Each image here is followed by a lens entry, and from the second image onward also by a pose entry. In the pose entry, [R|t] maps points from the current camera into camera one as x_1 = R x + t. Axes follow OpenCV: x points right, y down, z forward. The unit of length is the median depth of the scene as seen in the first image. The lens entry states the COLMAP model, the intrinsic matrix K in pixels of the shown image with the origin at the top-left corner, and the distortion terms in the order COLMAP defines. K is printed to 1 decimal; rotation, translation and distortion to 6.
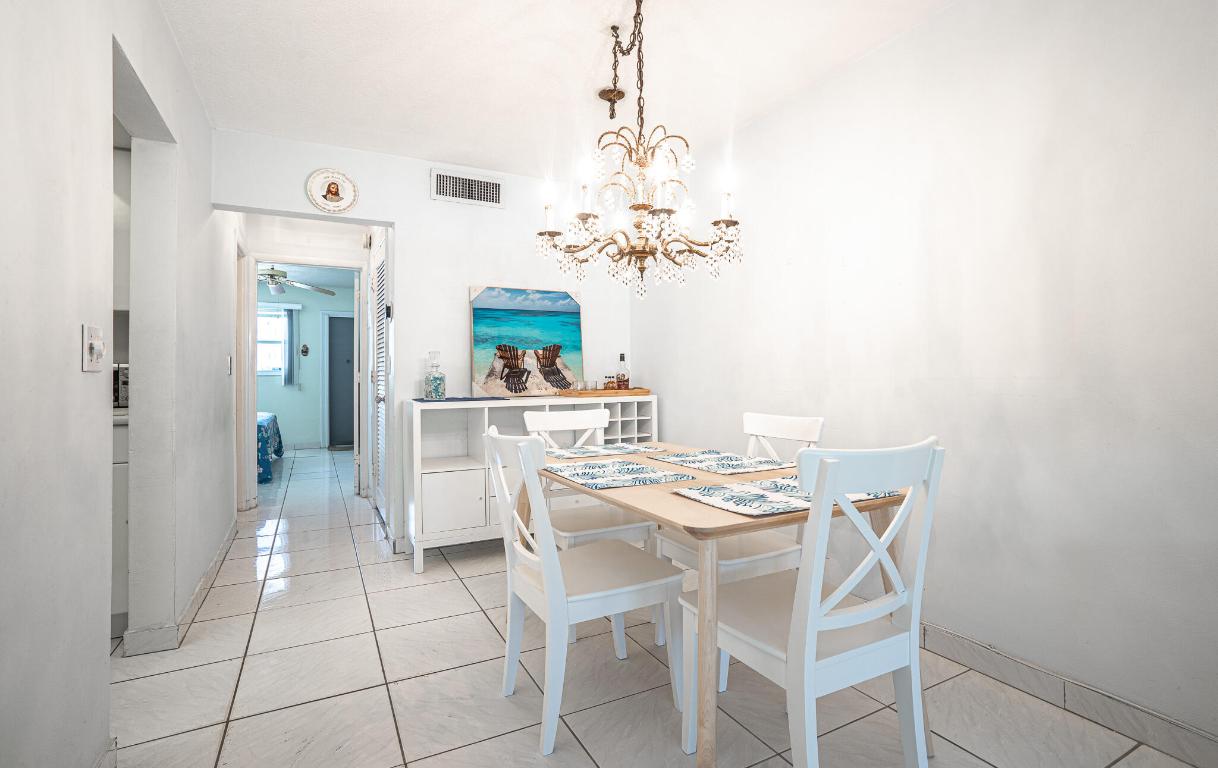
lens RADIAL K [[564.2, 0, 610.7], [0, 564.2, 364.9], [0, 0, 1]] dist [-0.000901, -0.000072]
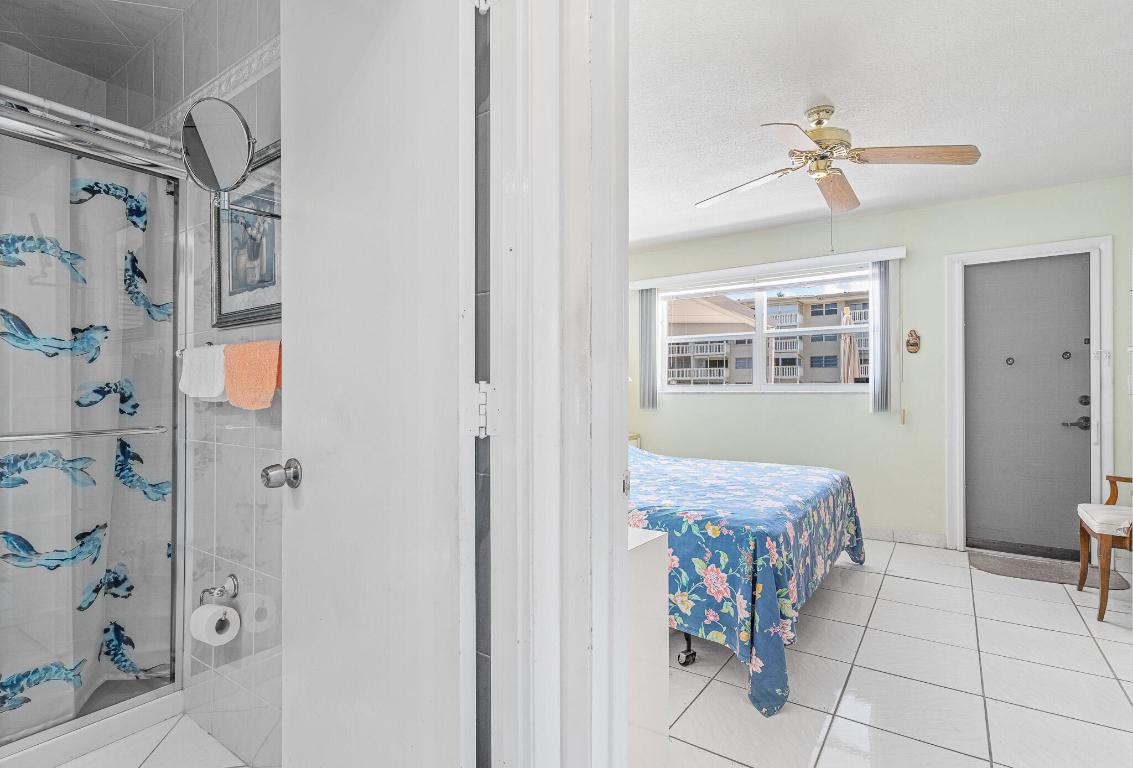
lens RADIAL K [[570.9, 0, 634.1], [0, 570.9, 396.0], [0, 0, 1]] dist [0.000585, -0.000087]
pose [[0.549741, 0.011887, -0.835251, -0.570399], [0.010997, 0.999709, 0.021466, 0.017339], [0.835263, -0.020986, 0.549450, 1.146838]]
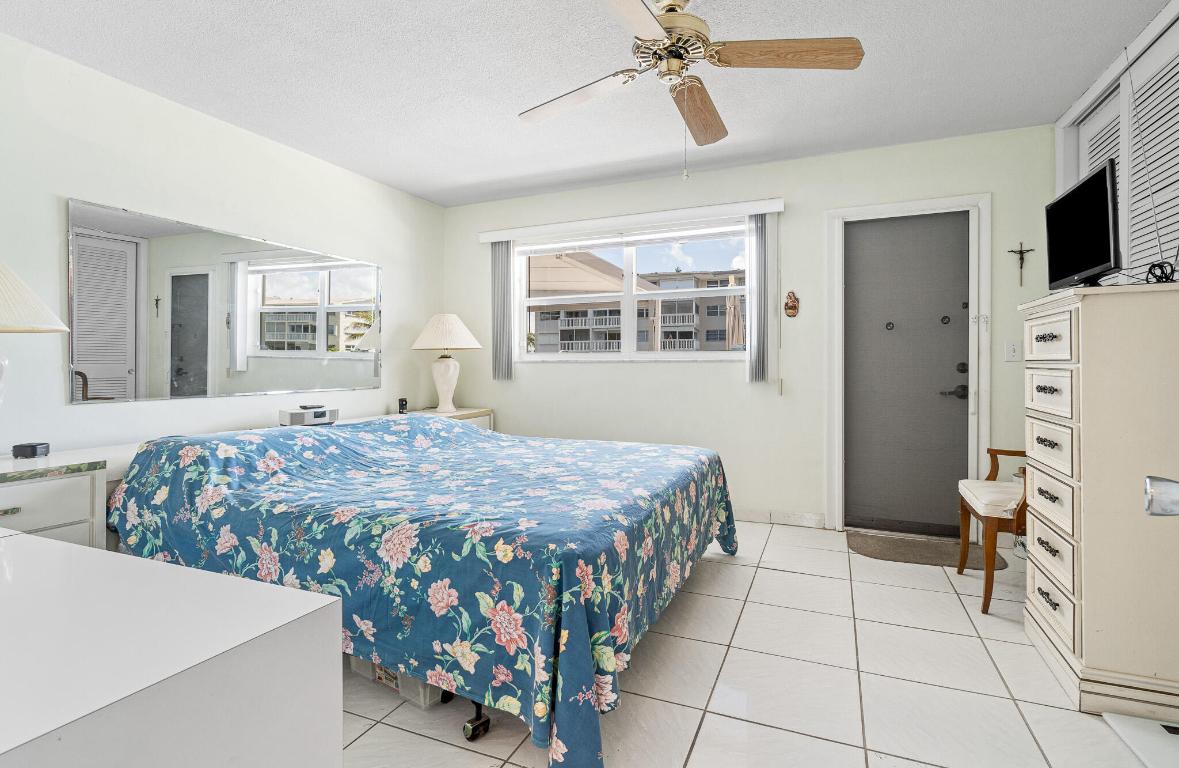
lens RADIAL K [[534.4, 0, 622.6], [0, 534.4, 380.2], [0, 0, 1]] dist [-0.003610, -0.000158]
pose [[0.654793, 0.024586, -0.755408, -0.675566], [0.012014, 0.999006, 0.042928, 0.031190], [0.755713, -0.037184, 0.653847, 1.356911]]
